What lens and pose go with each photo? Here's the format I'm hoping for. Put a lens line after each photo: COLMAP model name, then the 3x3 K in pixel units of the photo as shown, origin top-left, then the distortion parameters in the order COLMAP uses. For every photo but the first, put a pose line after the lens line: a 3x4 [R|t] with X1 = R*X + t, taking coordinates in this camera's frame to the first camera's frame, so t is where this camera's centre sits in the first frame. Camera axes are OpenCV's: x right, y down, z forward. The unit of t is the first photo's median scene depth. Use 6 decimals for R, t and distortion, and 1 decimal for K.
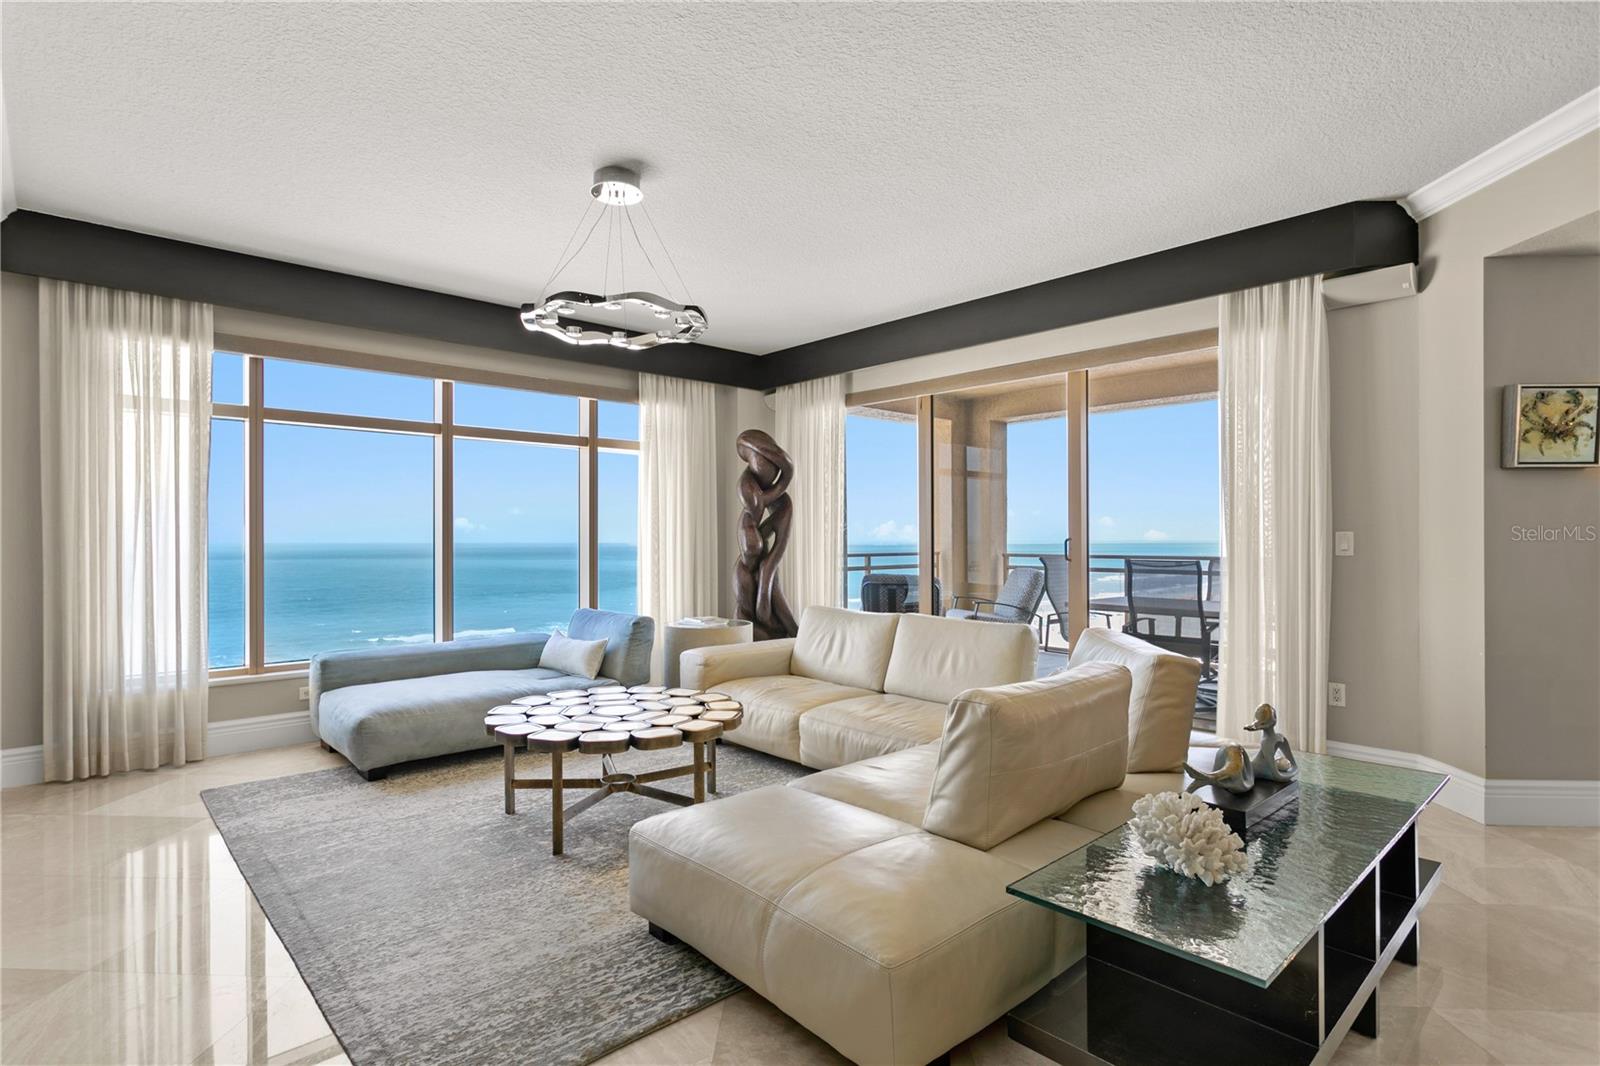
lens RADIAL K [[792.0, 0, 789.7], [0, 792.0, 534.8], [0, 0, 1]] dist [-0.011029, 0.011094]
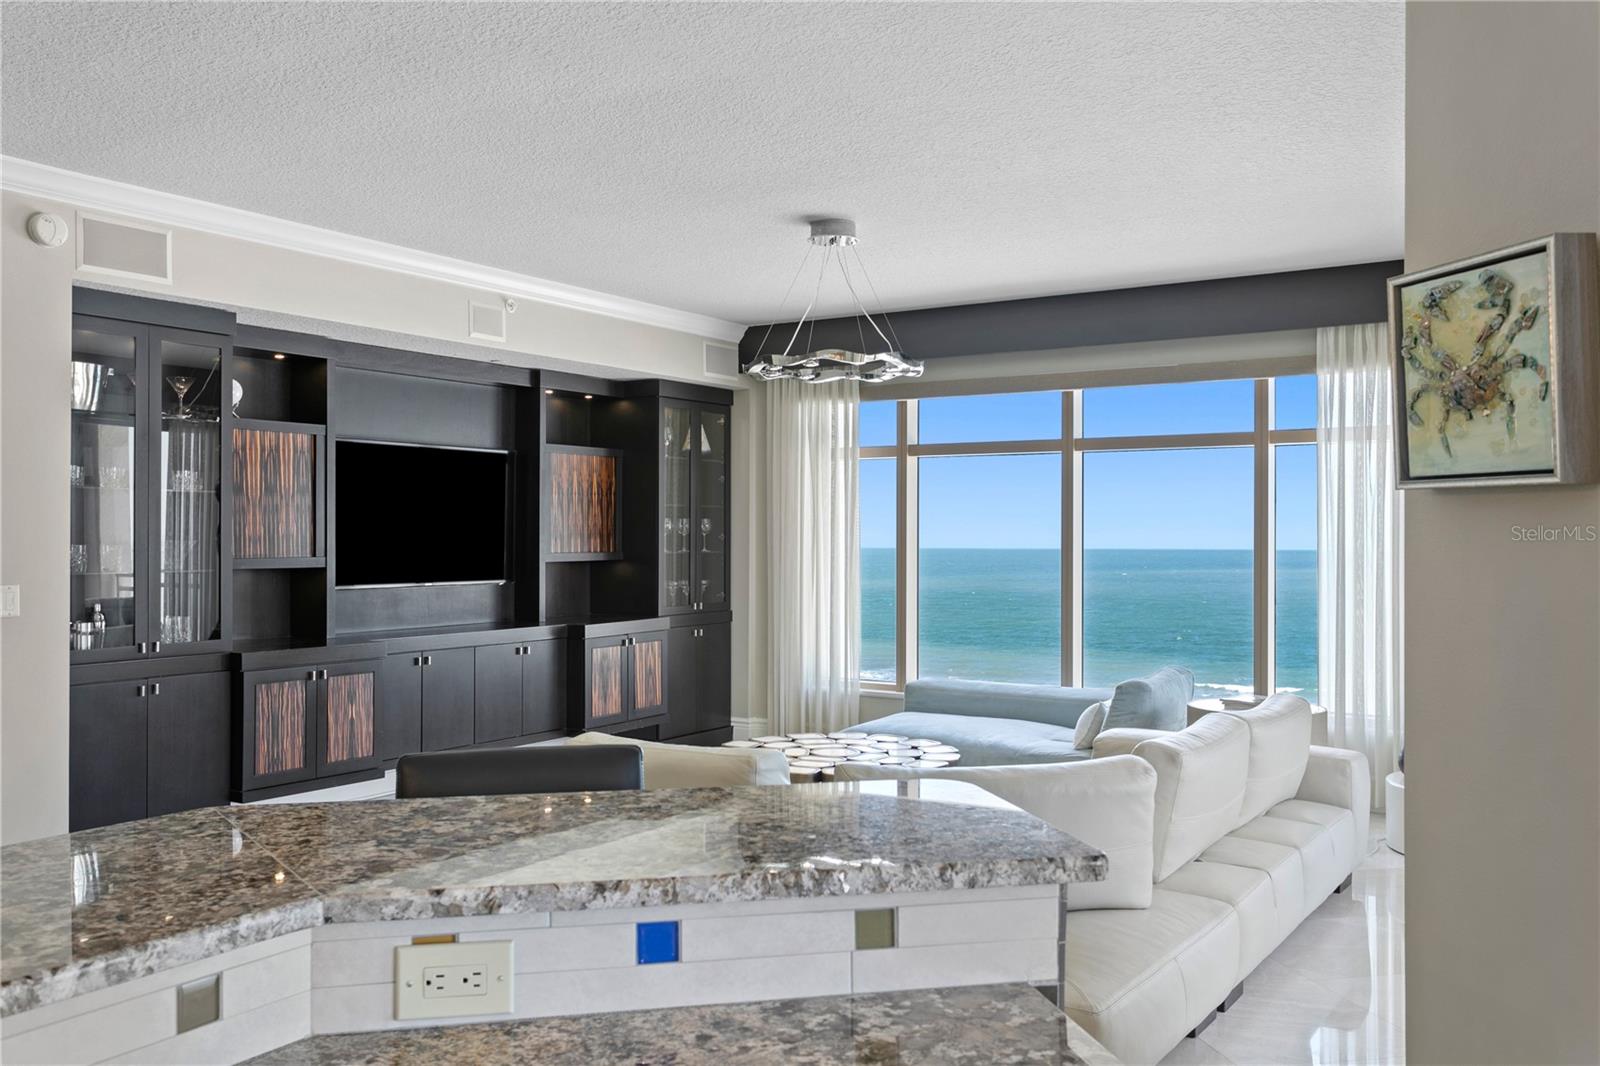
lens RADIAL K [[1326.1, 0, 774.2], [0, 1326.1, 534.2], [0, 0, 1]] dist [0.025825, -0.005353]
pose [[0.246222, 0.004030, -0.969205, 1.075901], [-0.001949, 0.999991, 0.003662, -0.047559], [0.969212, 0.000988, 0.246228, 0.389197]]
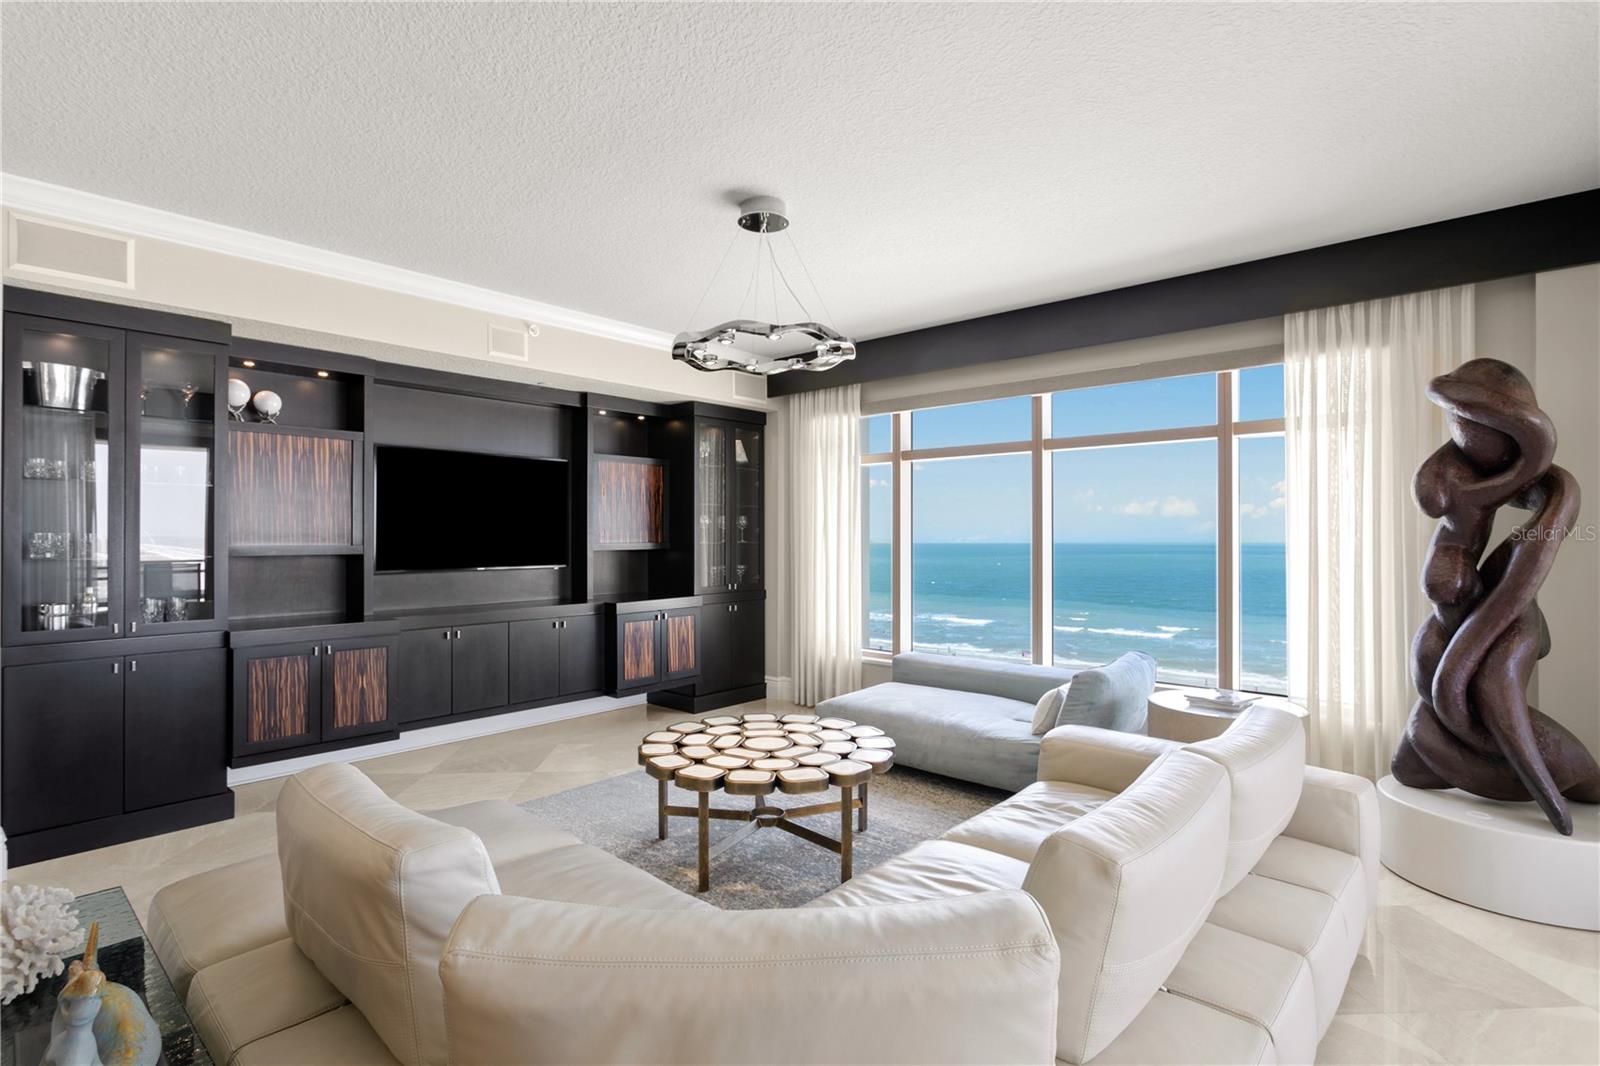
lens RADIAL K [[792.0, 0, 770.7], [0, 792.0, 531.0], [0, 0, 1]] dist [-0.011029, 0.011094]
pose [[0.092173, -0.003066, -0.995738, 0.593133], [0.002150, 0.999994, -0.002880, -0.030575], [0.995741, -0.001876, 0.092179, 0.698300]]
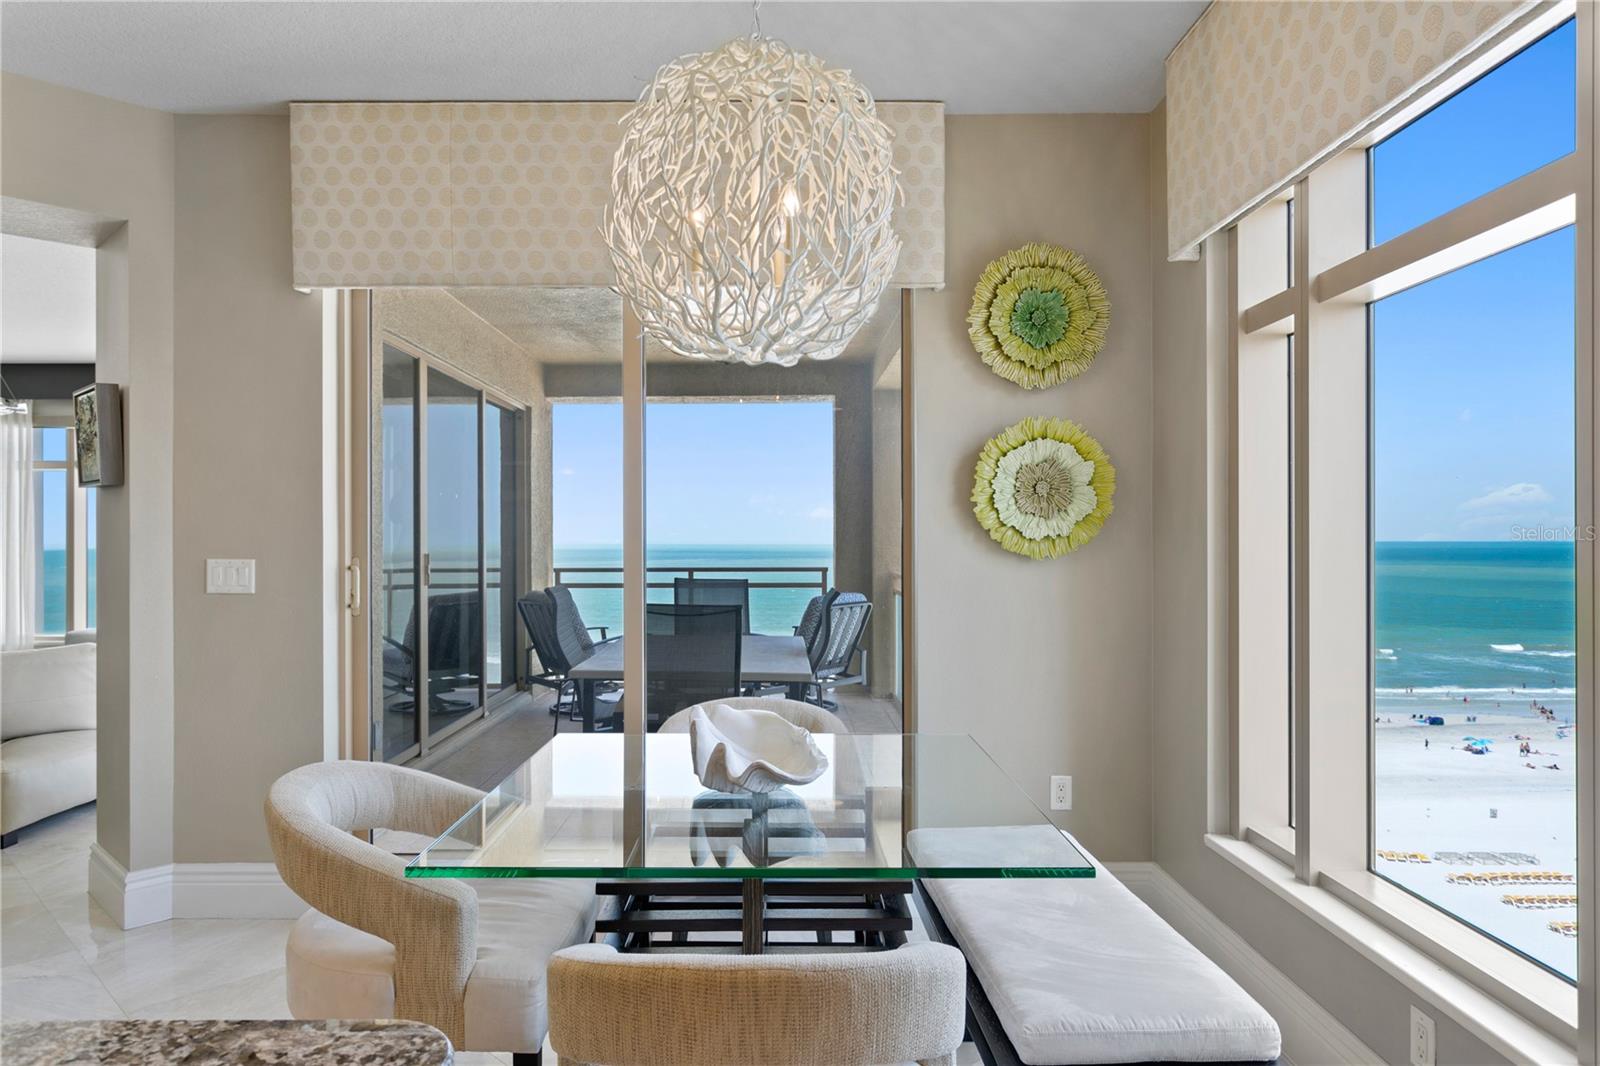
lens RADIAL K [[1003.8, 0, 759.8], [0, 1003.8, 539.5], [0, 0, 1]] dist [-0.004474, 0.002184]
pose [[0.737774, 0.003839, -0.675037, 1.612857], [-0.000640, 0.999987, 0.004987, -0.024618], [0.675048, -0.003248, 0.737767, 0.499361]]
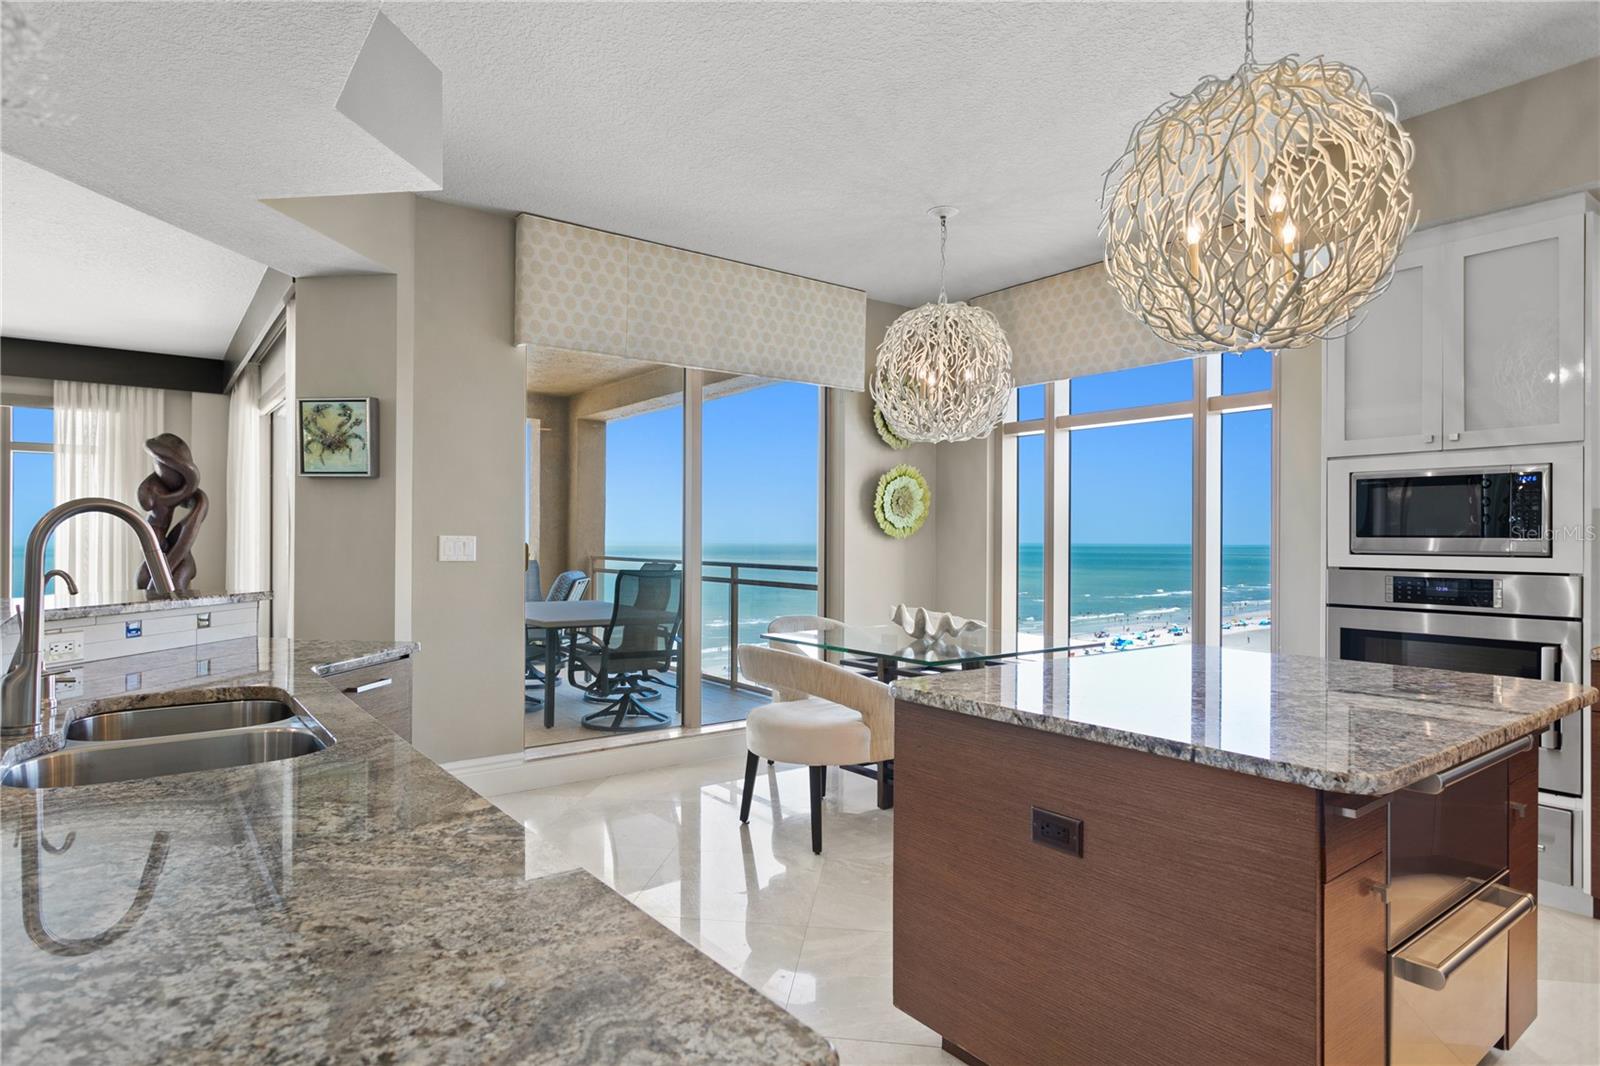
lens RADIAL K [[878.7, 0, 785.2], [0, 878.7, 531.9], [0, 0, 1]] dist [-0.002464, -0.000833]
pose [[0.994984, 0.007787, -0.099730, 1.219684], [-0.008351, 0.999951, -0.005243, -0.007940], [0.099685, 0.006050, 0.995001, -0.074622]]
